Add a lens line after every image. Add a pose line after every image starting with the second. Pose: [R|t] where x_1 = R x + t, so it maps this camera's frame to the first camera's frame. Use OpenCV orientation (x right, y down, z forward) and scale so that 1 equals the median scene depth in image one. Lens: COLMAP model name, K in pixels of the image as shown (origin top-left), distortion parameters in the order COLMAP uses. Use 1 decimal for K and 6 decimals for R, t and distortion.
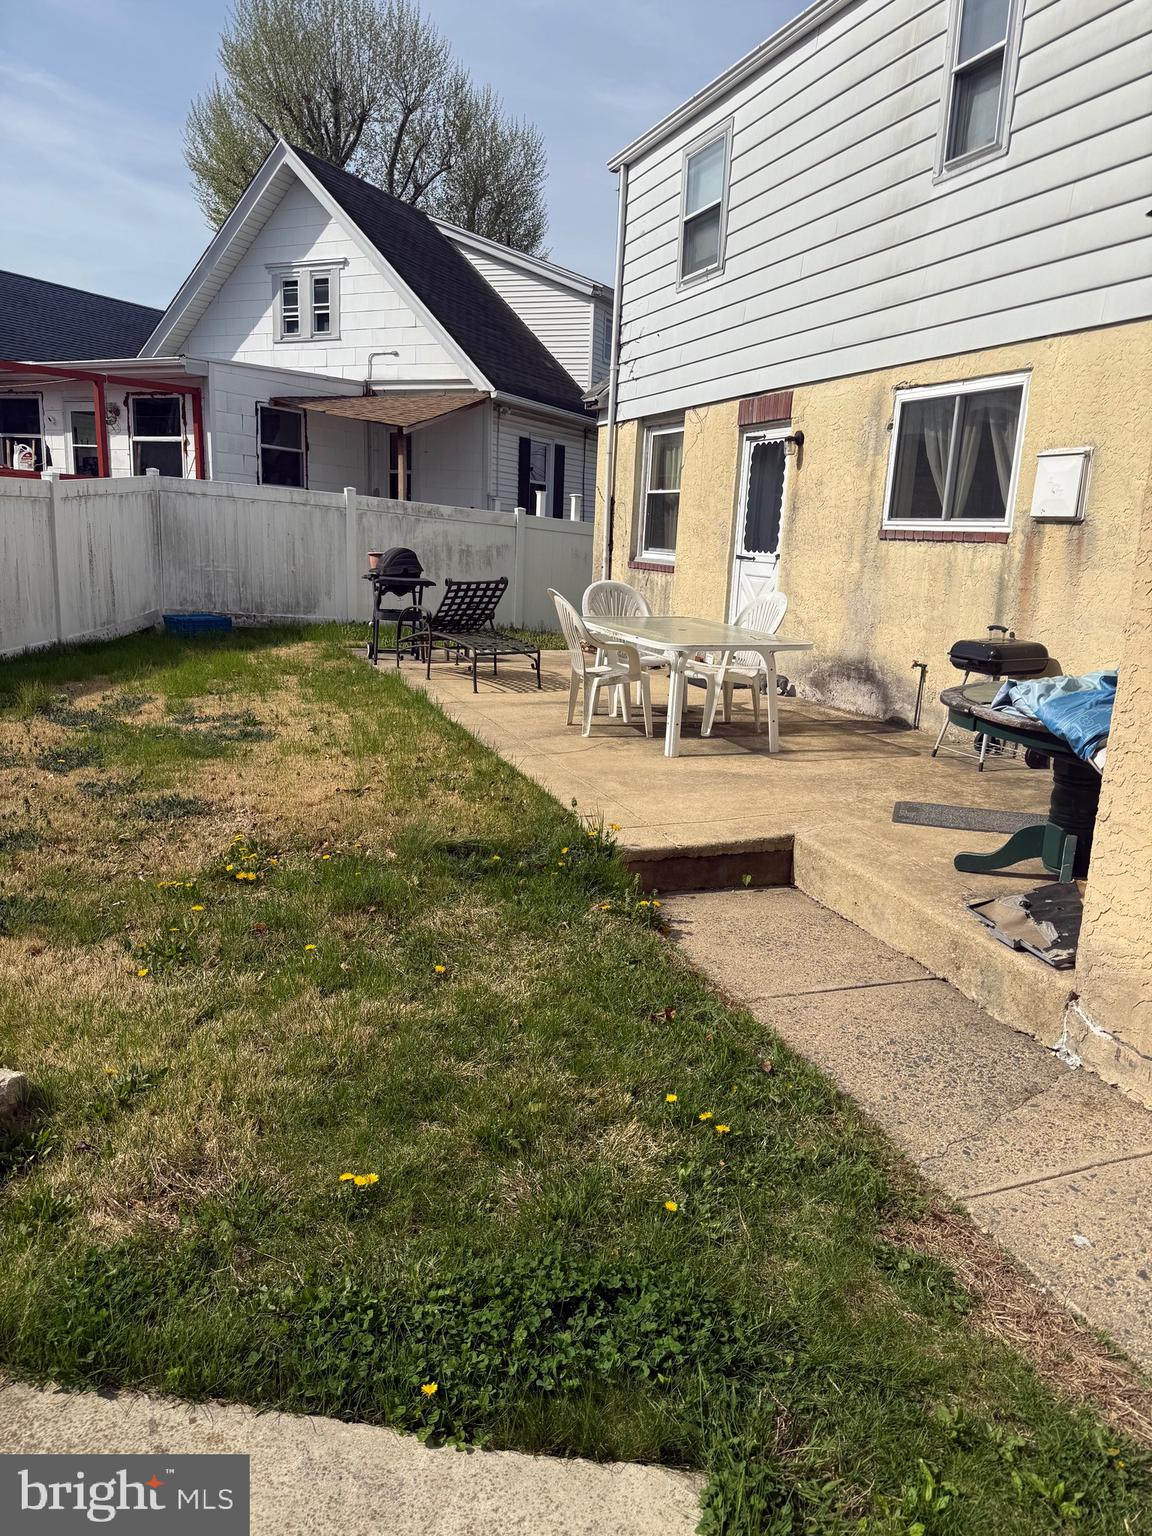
lens RADIAL K [[1082.1, 0, 580.0], [0, 1082.1, 788.7], [0, 0, 1]] dist [0.086957, -0.122685]
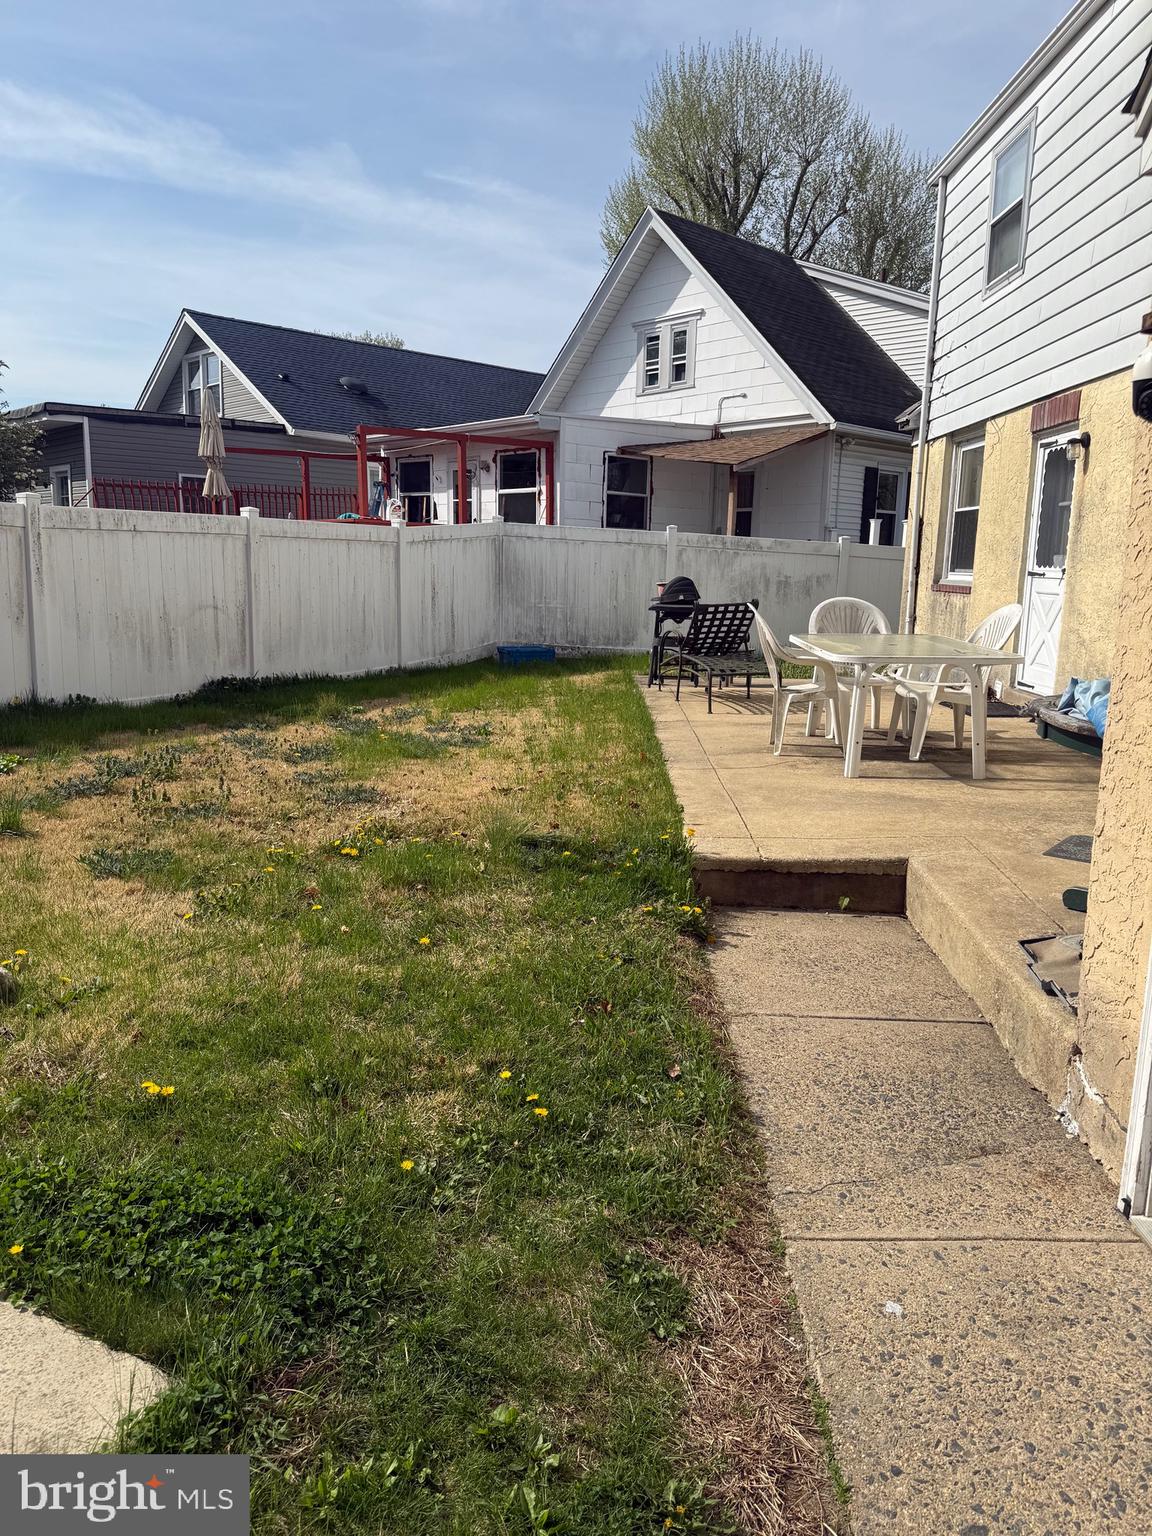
lens RADIAL K [[1088.0, 0, 576.0], [0, 1088.0, 768.0], [0, 0, 1]] dist [0.072539, -0.084664]
pose [[0.926783, 0.043038, -0.373123, 0.138099], [-0.065511, 0.996709, -0.047752, 0.014499], [0.369840, 0.068700, 0.926552, 0.026114]]
